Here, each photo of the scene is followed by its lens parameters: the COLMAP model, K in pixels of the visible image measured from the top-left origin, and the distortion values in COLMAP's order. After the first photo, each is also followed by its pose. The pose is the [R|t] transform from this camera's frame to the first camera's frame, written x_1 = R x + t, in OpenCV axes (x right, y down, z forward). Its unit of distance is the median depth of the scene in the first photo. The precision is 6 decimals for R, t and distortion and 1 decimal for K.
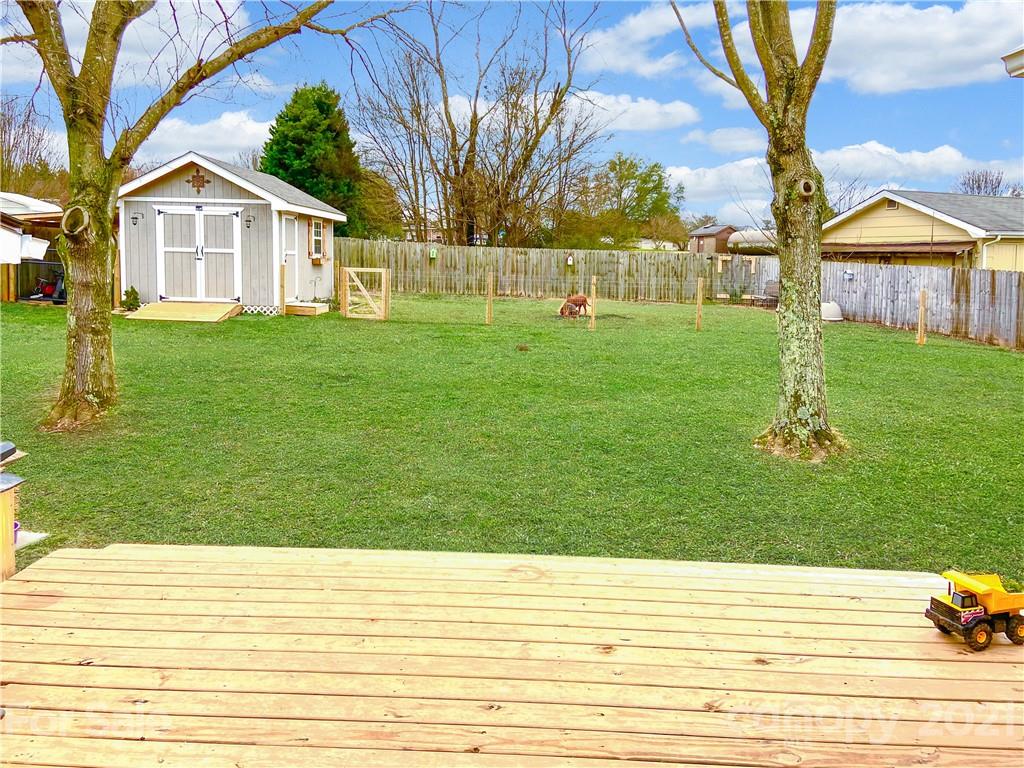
lens RADIAL K [[783.9, 0, 505.5], [0, 783.9, 374.5], [0, 0, 1]] dist [0.051725, -0.048491]
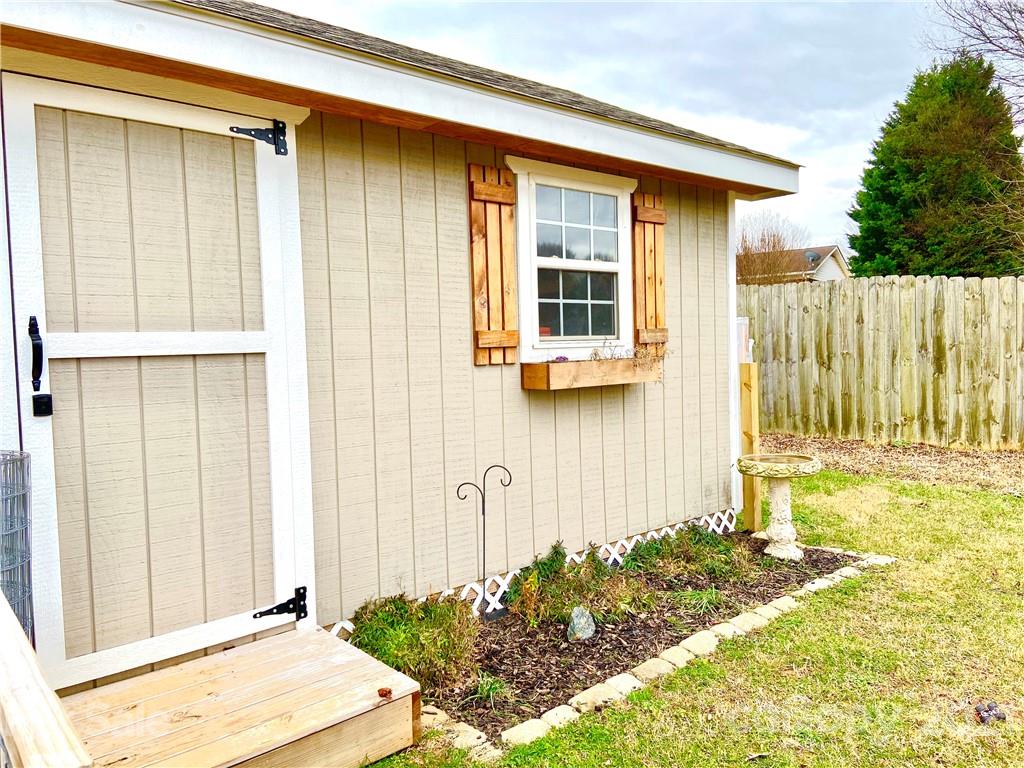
lens RADIAL K [[783.9, 0, 510.3], [0, 783.9, 377.7], [0, 0, 1]] dist [0.051725, -0.048491]
pose [[0.704380, -0.006168, -0.709797, -0.096496], [-0.065350, 0.995152, -0.073500, -0.116526], [0.706809, 0.098157, 0.700562, 0.775571]]
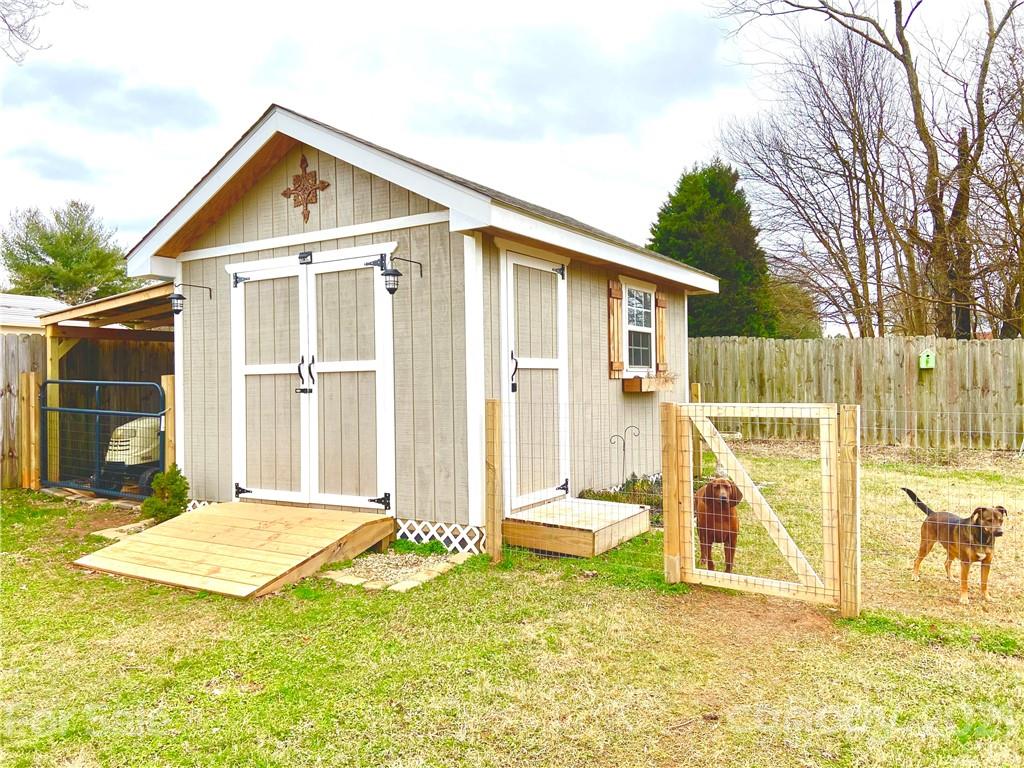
lens RADIAL K [[783.9, 0, 511.4], [0, 783.9, 383.5], [0, 0, 1]] dist [0.051725, -0.048491]
pose [[0.877242, -0.035795, -0.478712, -0.096487], [-0.035240, 0.989724, -0.138583, -0.080365], [0.478753, 0.138441, 0.866966, 0.573213]]
